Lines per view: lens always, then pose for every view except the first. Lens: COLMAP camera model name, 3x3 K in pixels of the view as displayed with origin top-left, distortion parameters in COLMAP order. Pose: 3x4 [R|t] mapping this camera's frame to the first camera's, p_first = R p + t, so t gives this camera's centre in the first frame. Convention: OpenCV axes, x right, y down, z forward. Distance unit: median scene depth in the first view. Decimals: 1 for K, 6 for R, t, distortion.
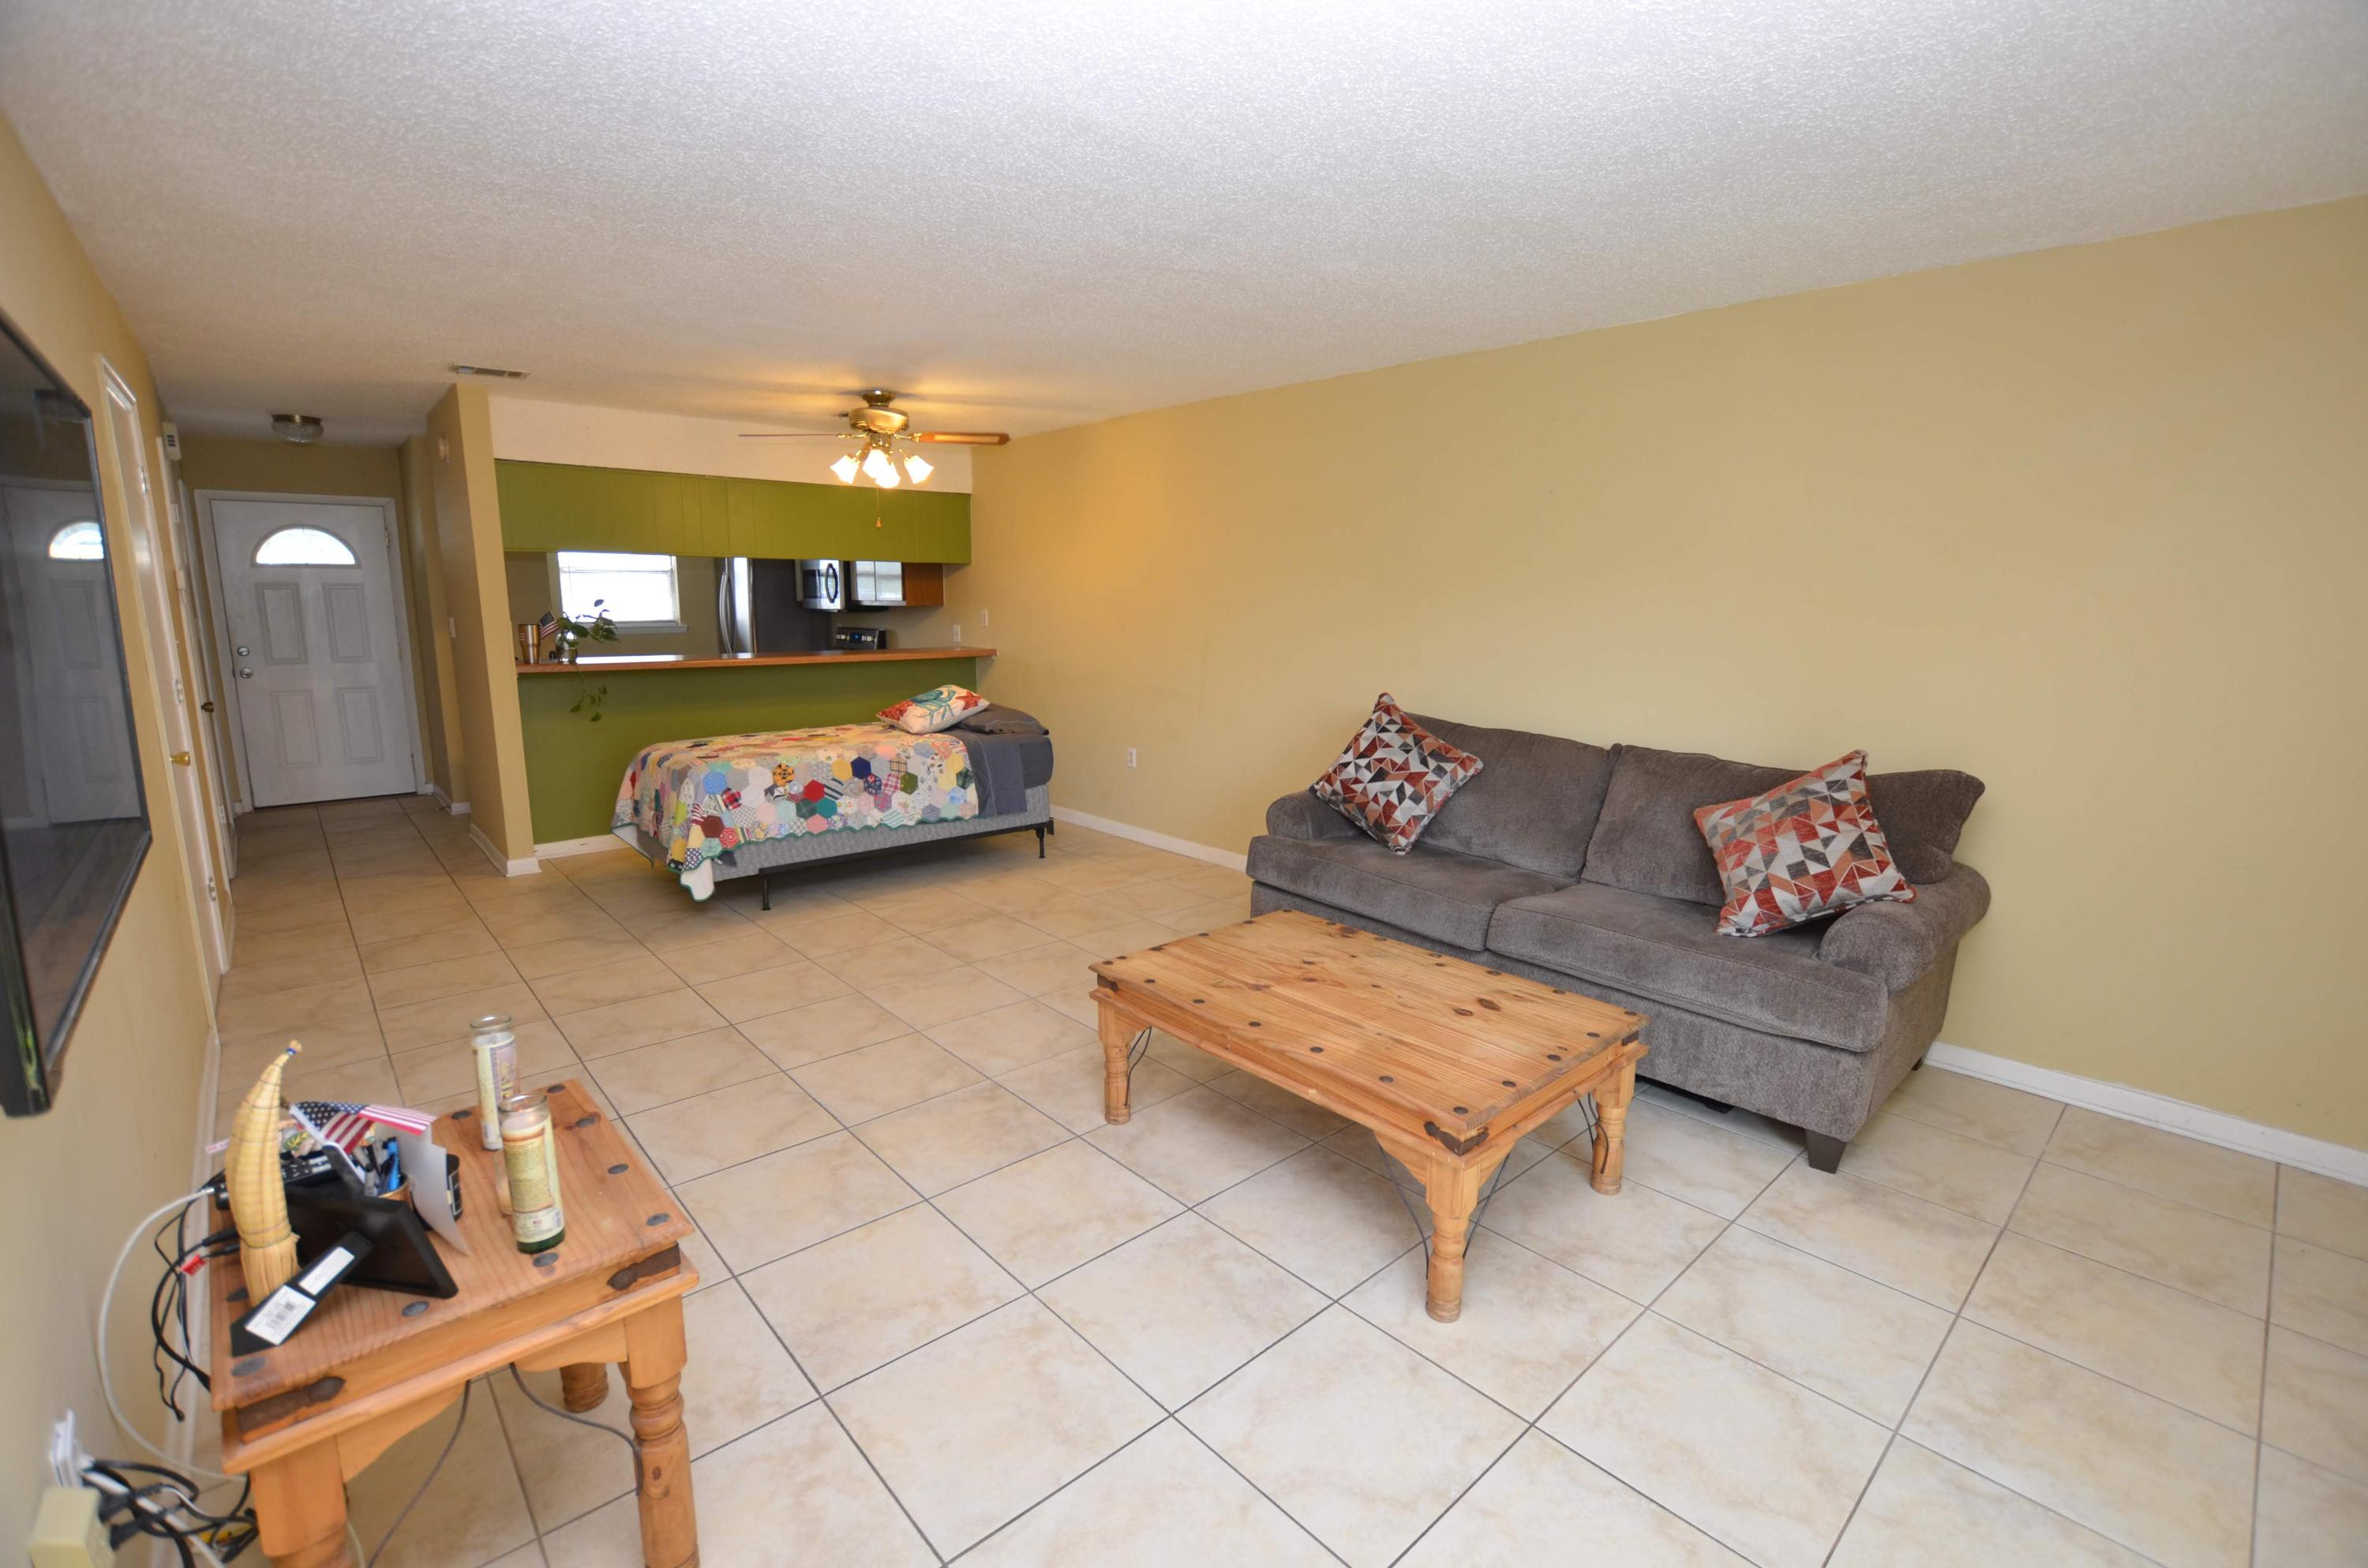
lens RADIAL K [[1042.5, 0, 1200.6], [0, 1042.5, 777.2], [0, 0, 1]] dist [-0.034143, 0.005122]
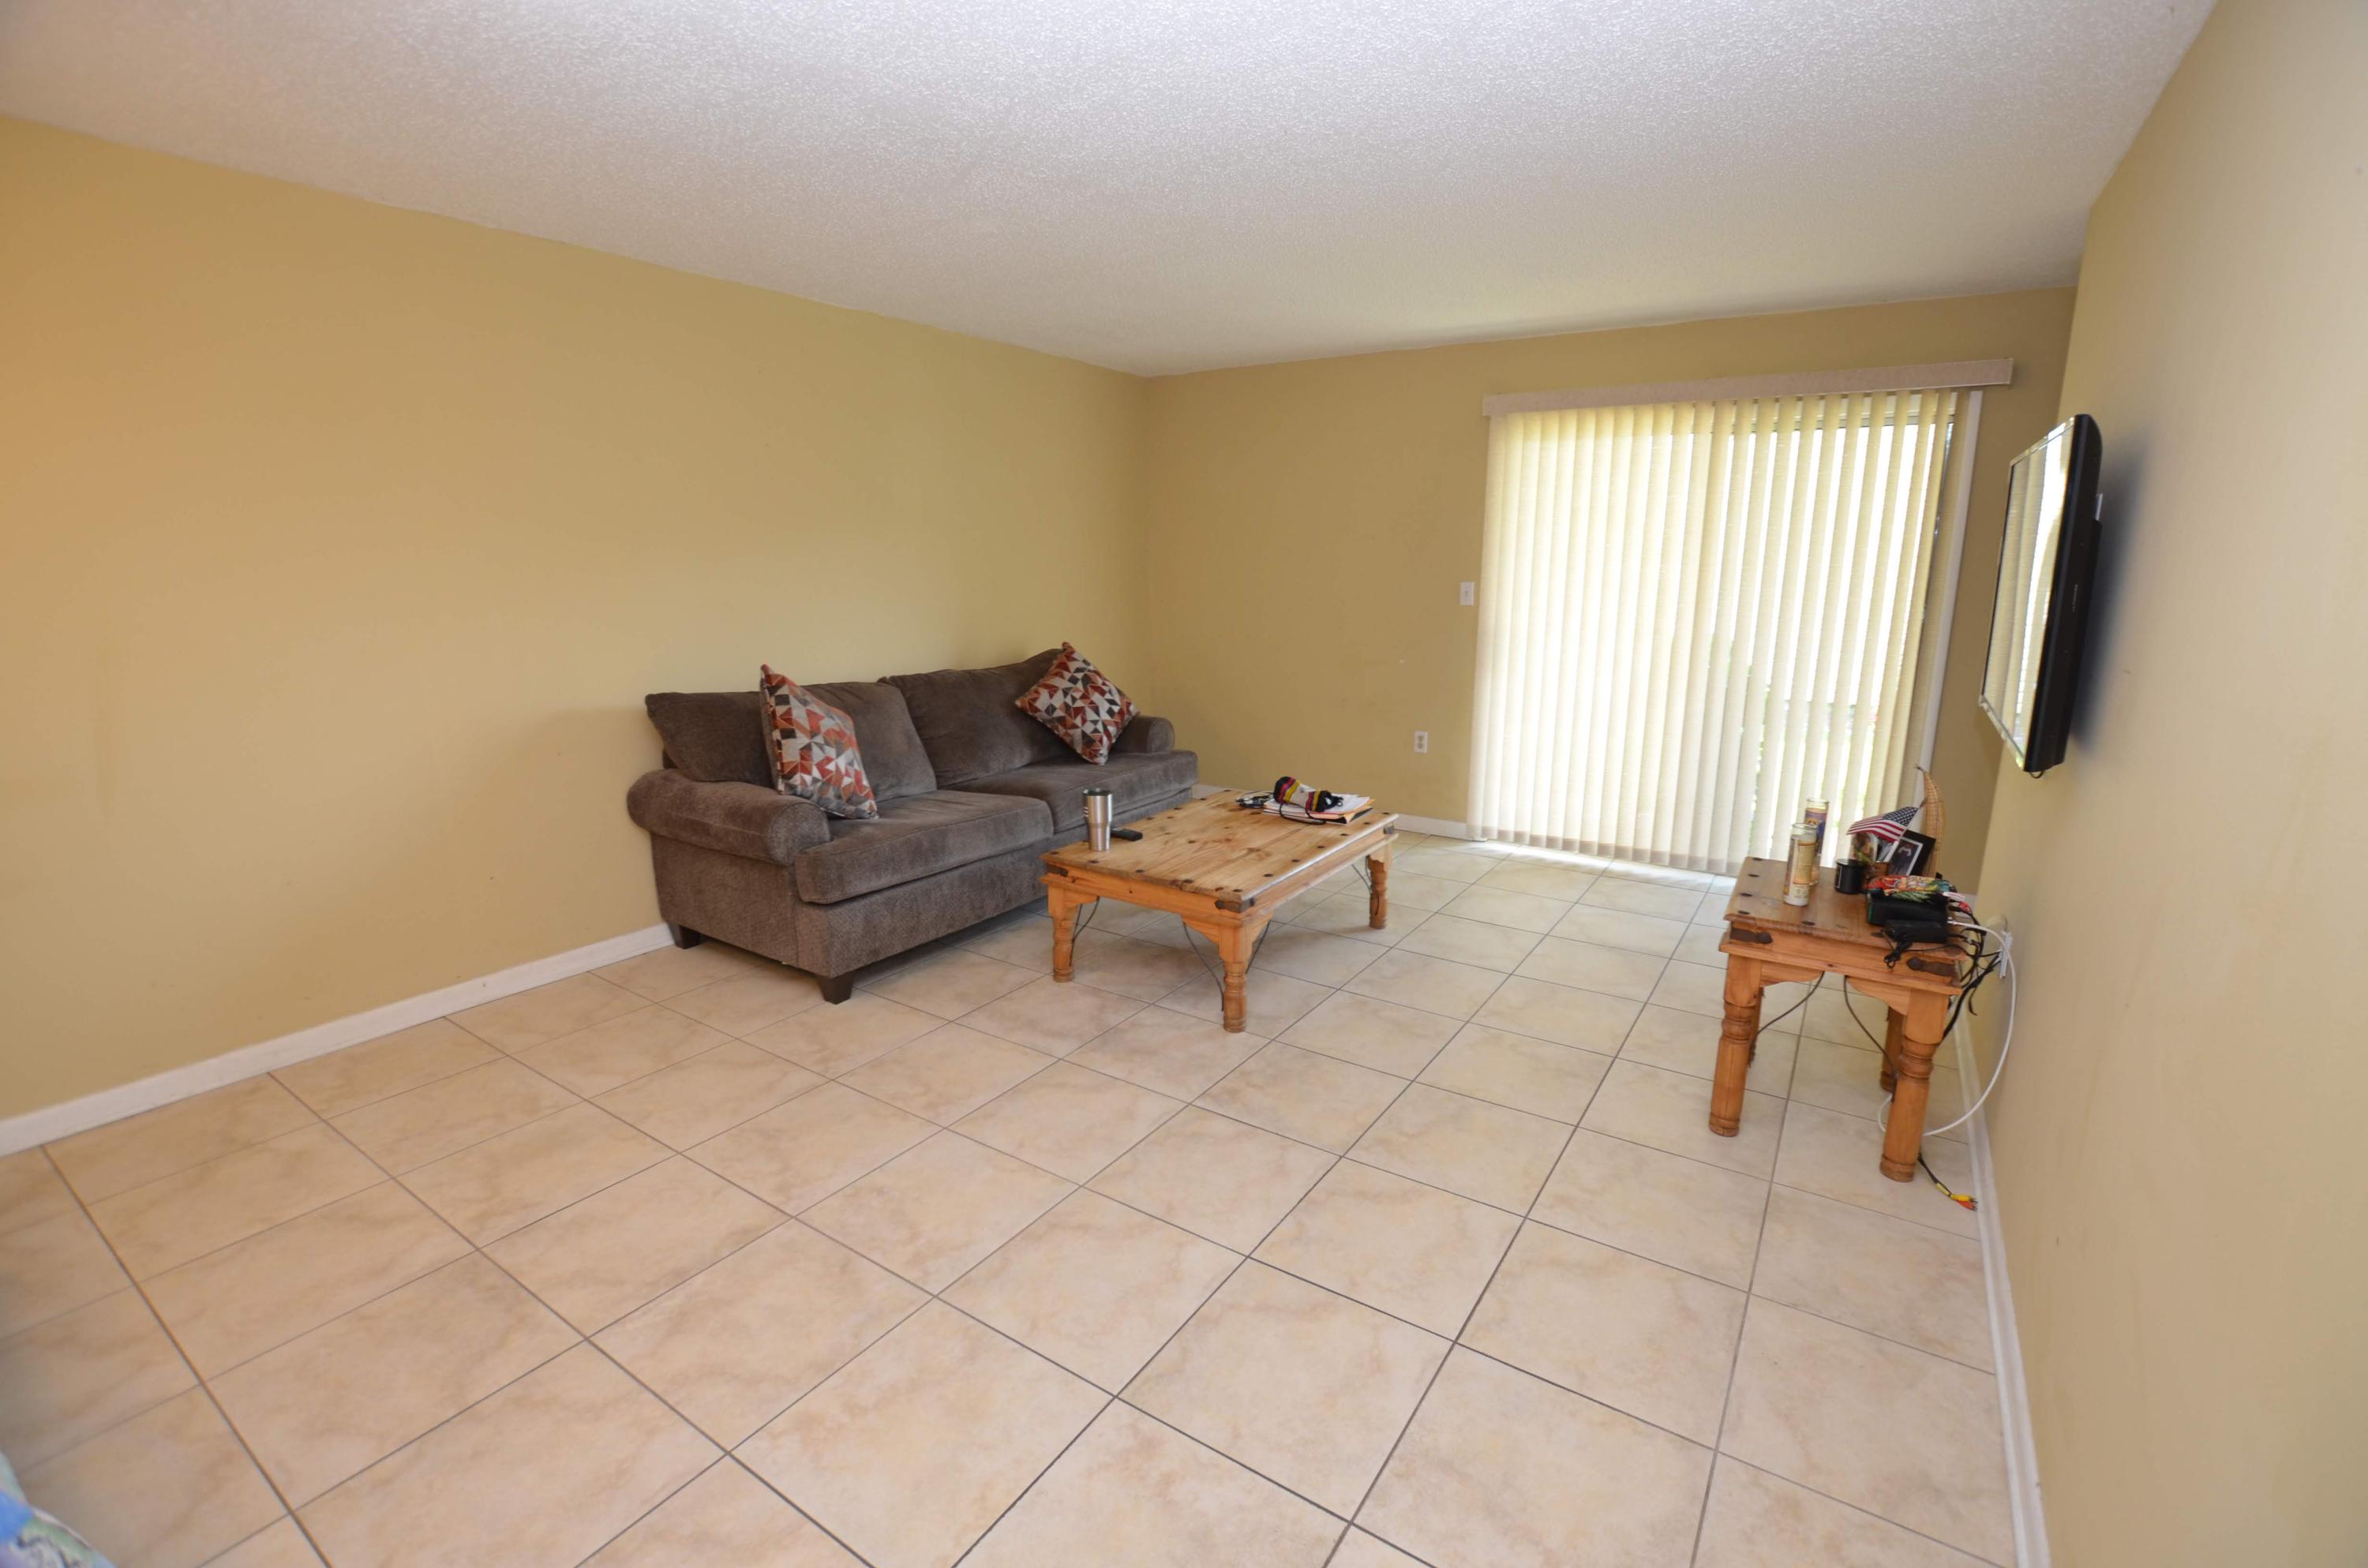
lens RADIAL K [[1042.5, 0, 1200.6], [0, 1042.5, 777.2], [0, 0, 1]] dist [-0.034143, 0.005122]
pose [[-0.245067, -0.215756, 0.945194, -0.603416], [0.161492, 0.952218, 0.259231, -0.125868], [-0.955962, 0.216171, -0.198514, 0.676288]]
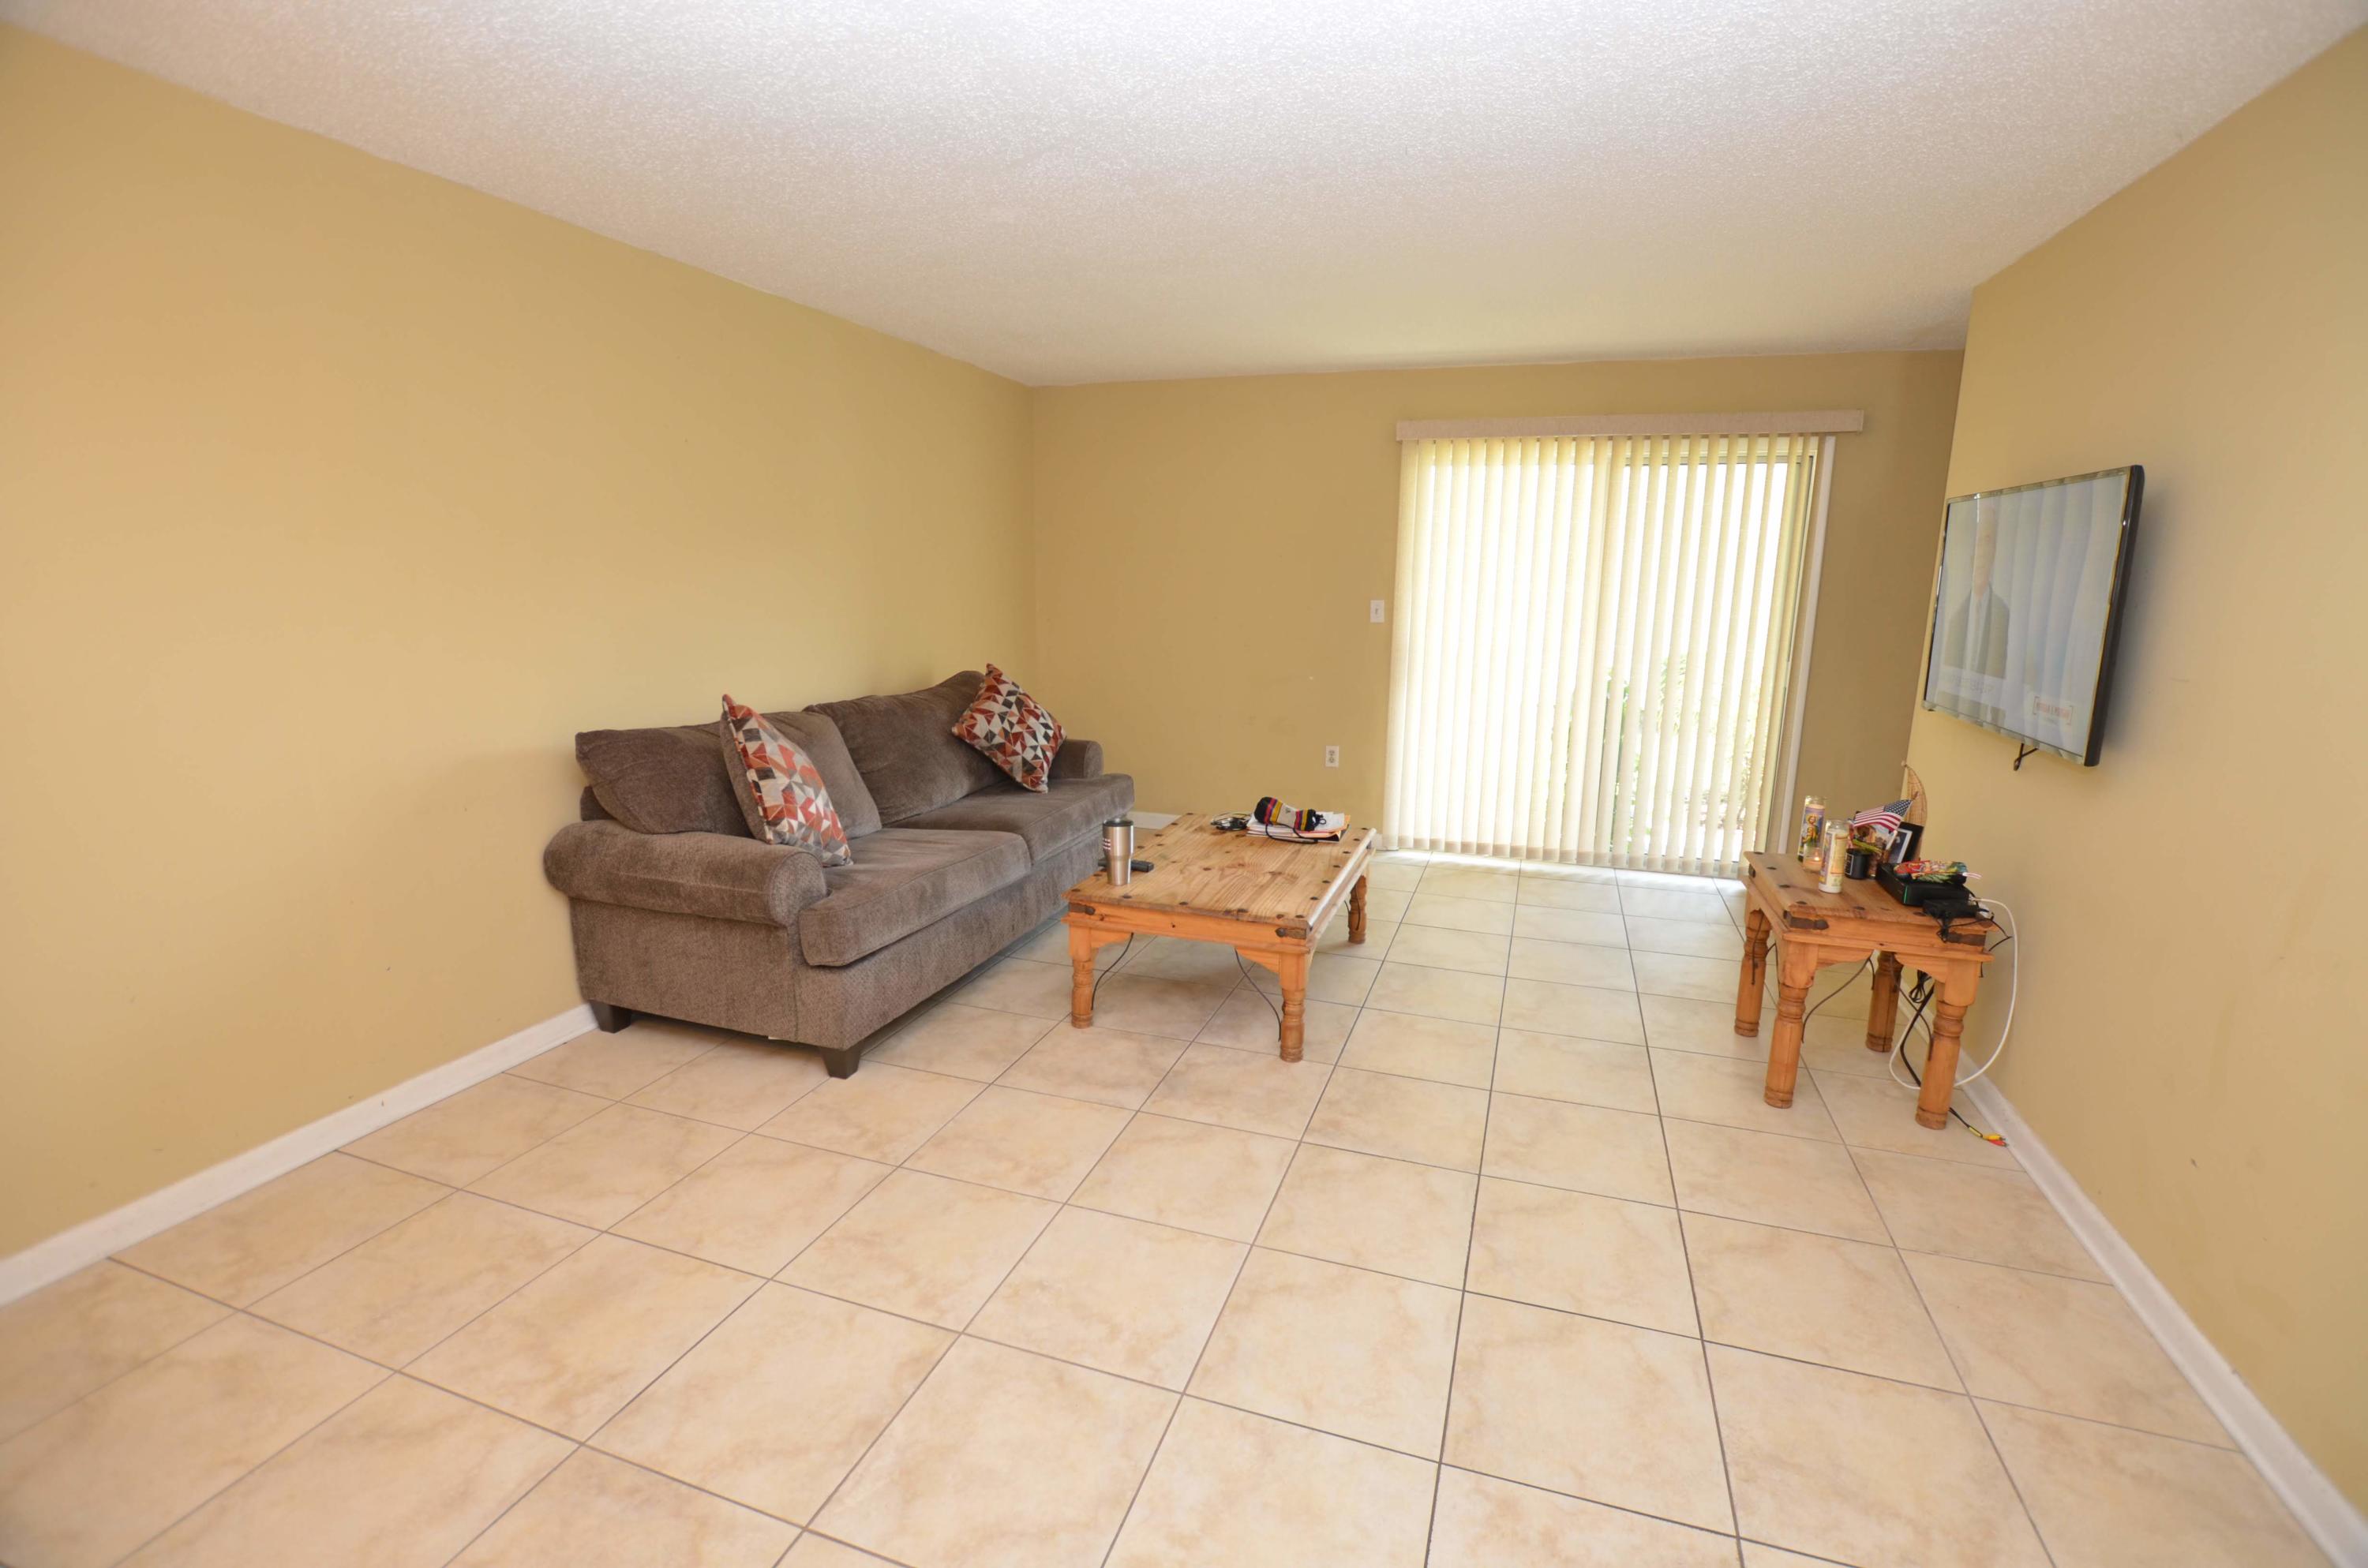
lens RADIAL K [[1042.5, 0, 1200.6], [0, 1042.5, 777.2], [0, 0, 1]] dist [-0.034143, 0.005122]
pose [[-0.482336, -0.186606, 0.855880, -0.514082], [0.133251, 0.950047, 0.282231, -0.152189], [-0.865792, 0.250177, -0.433377, 0.835599]]
